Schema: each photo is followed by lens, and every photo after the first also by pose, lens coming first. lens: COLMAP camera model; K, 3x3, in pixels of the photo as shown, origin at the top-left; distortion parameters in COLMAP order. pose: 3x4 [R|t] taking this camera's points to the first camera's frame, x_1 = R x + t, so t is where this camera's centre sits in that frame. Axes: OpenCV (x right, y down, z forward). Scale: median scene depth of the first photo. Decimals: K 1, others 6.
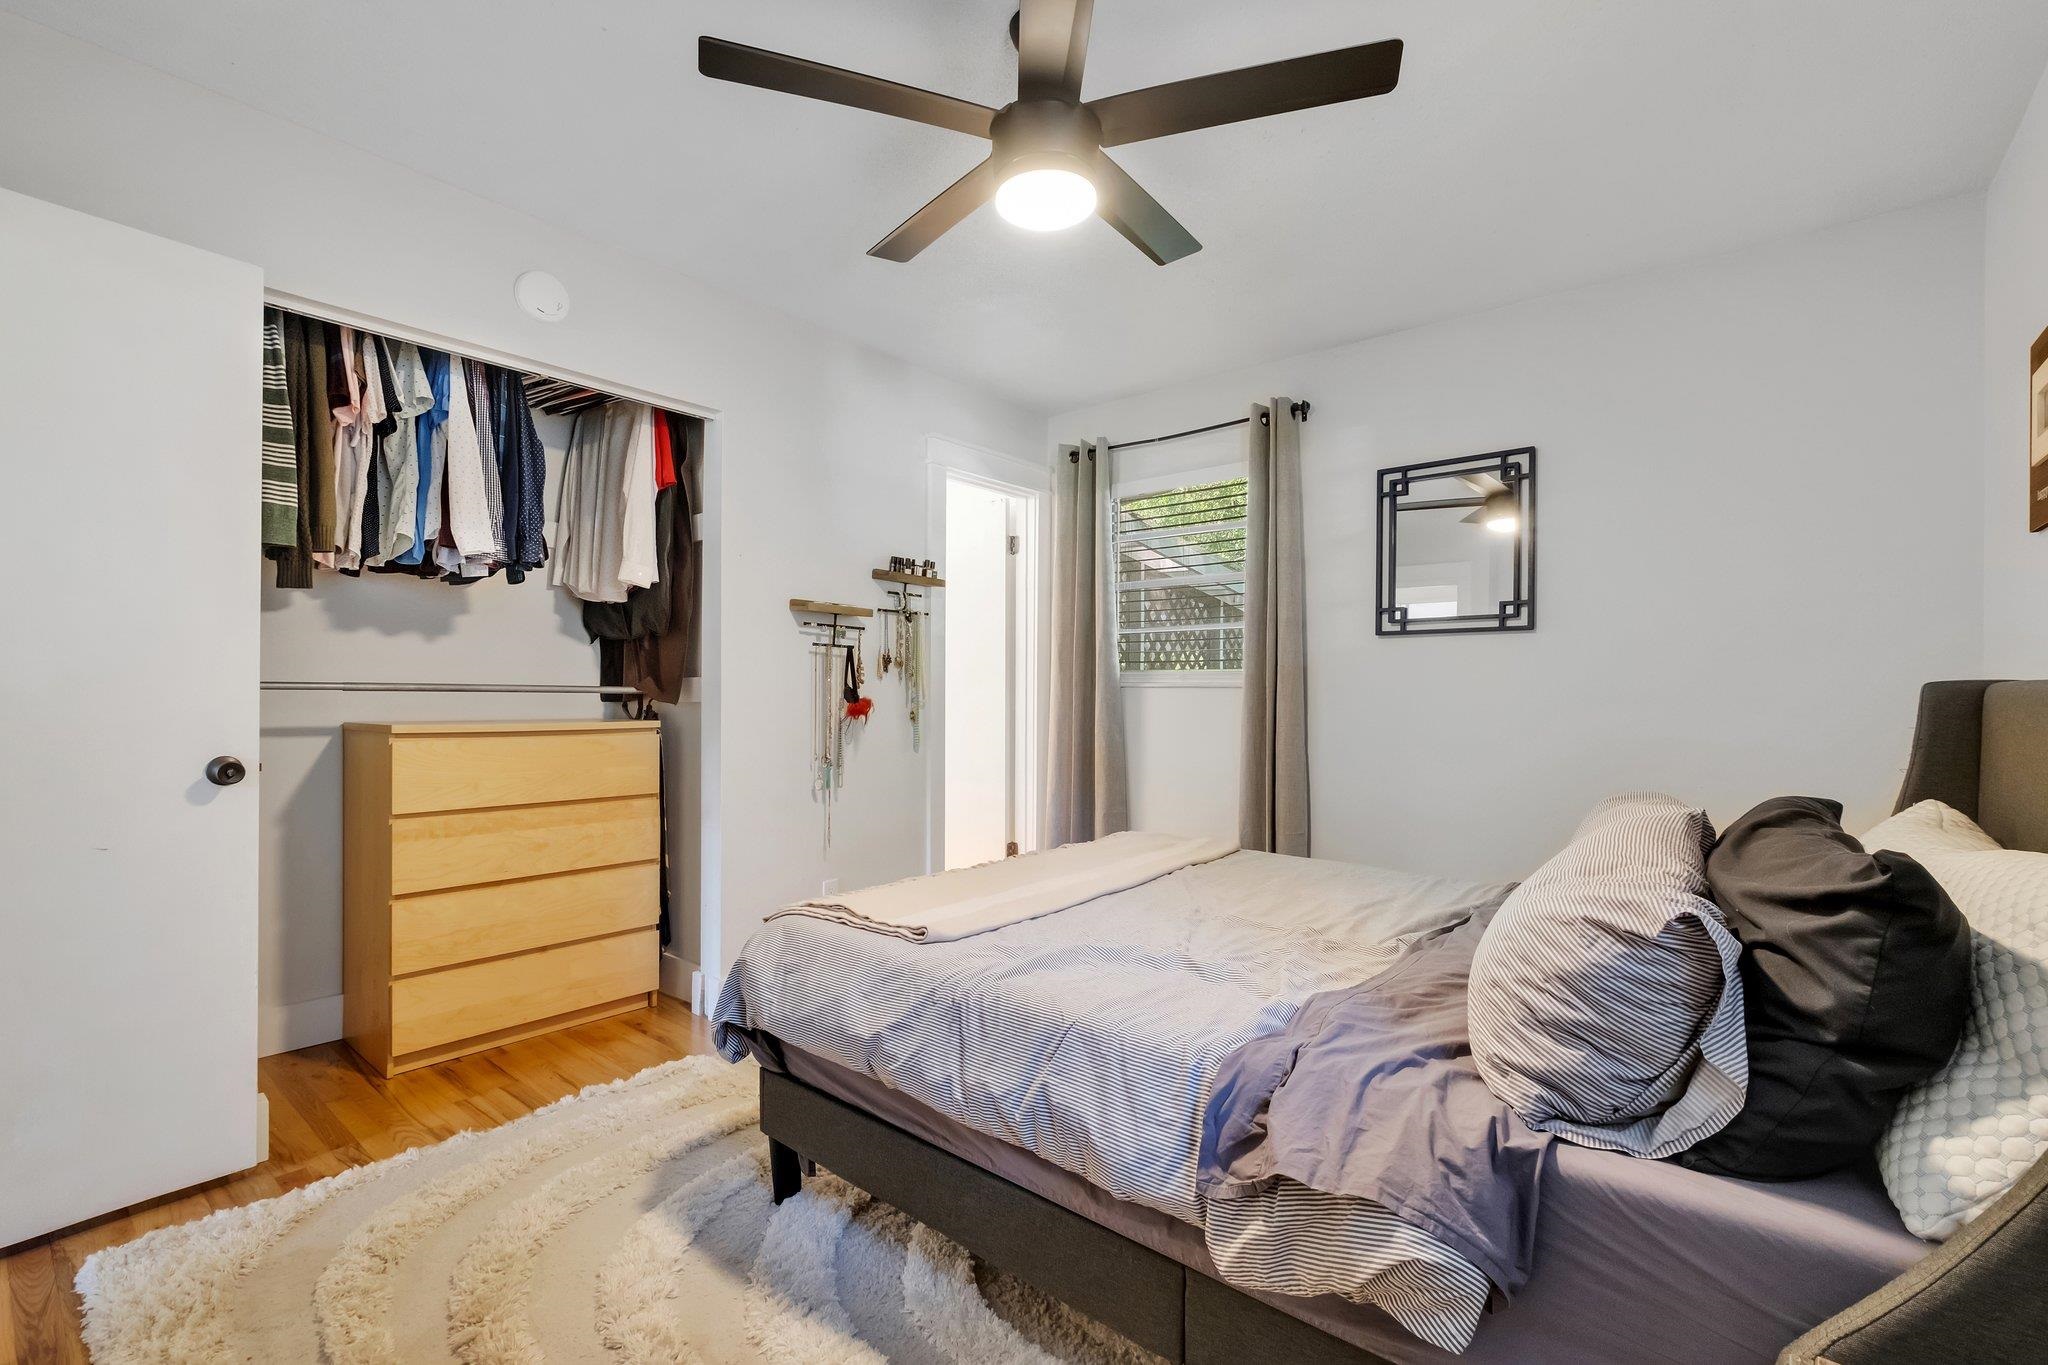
lens RADIAL K [[899.1, 0, 1025.1], [0, 899.1, 689.8], [0, 0, 1]] dist [-0.017936, -0.000129]
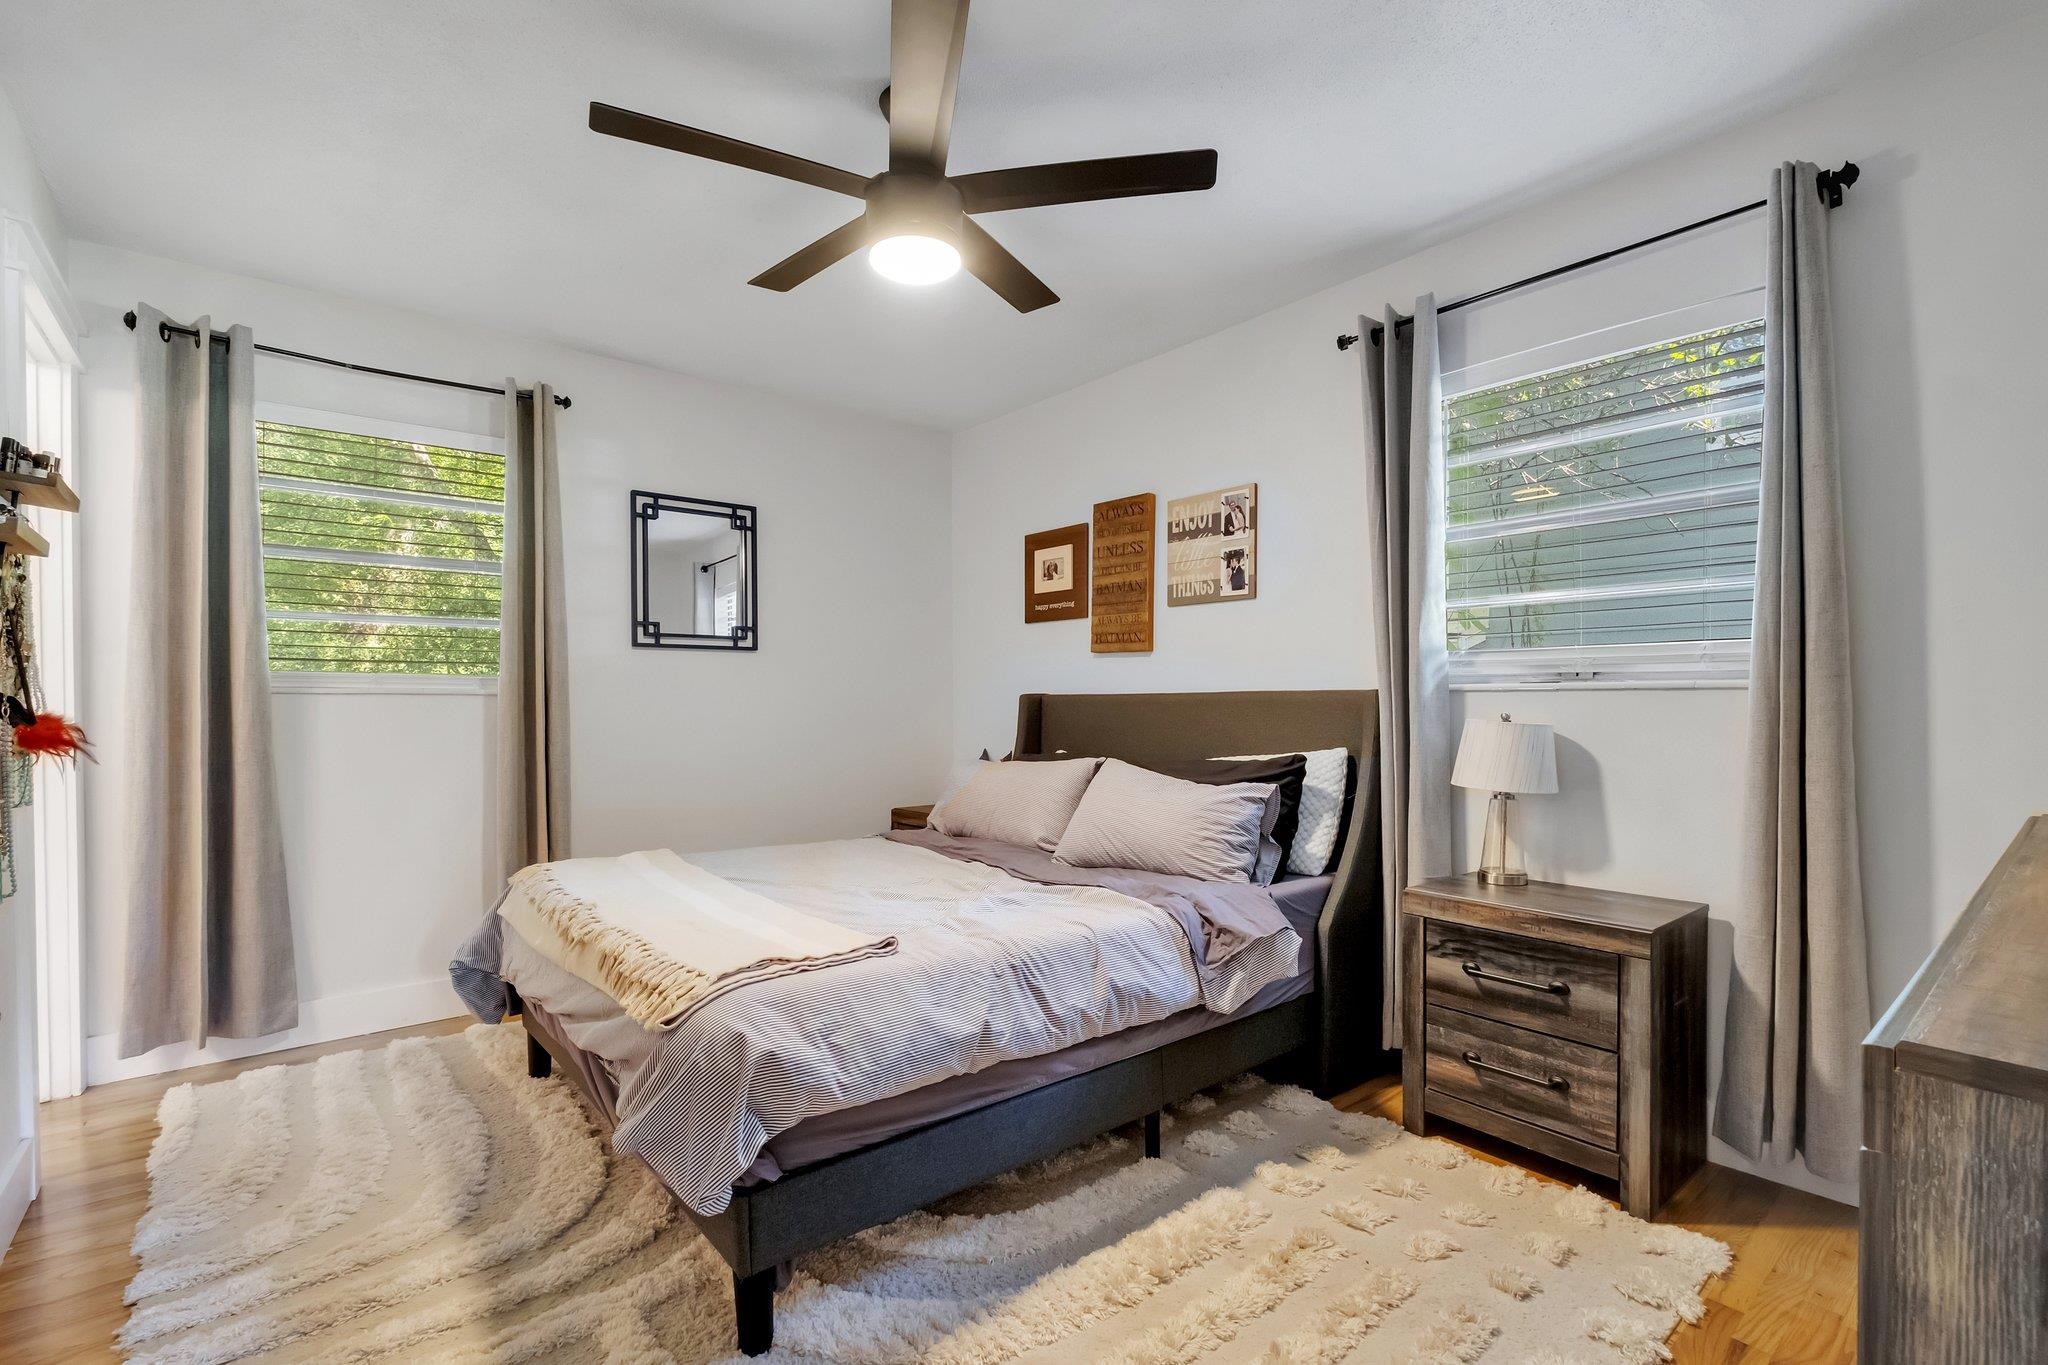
lens RADIAL K [[899.1, 0, 1023.5], [0, 899.1, 696.4], [0, 0, 1]] dist [-0.017936, -0.000129]
pose [[0.182931, -0.000007, 0.983126, -0.583359], [-0.002909, 0.999996, 0.000549, -0.003175], [-0.983121, -0.002960, 0.182930, 0.364684]]
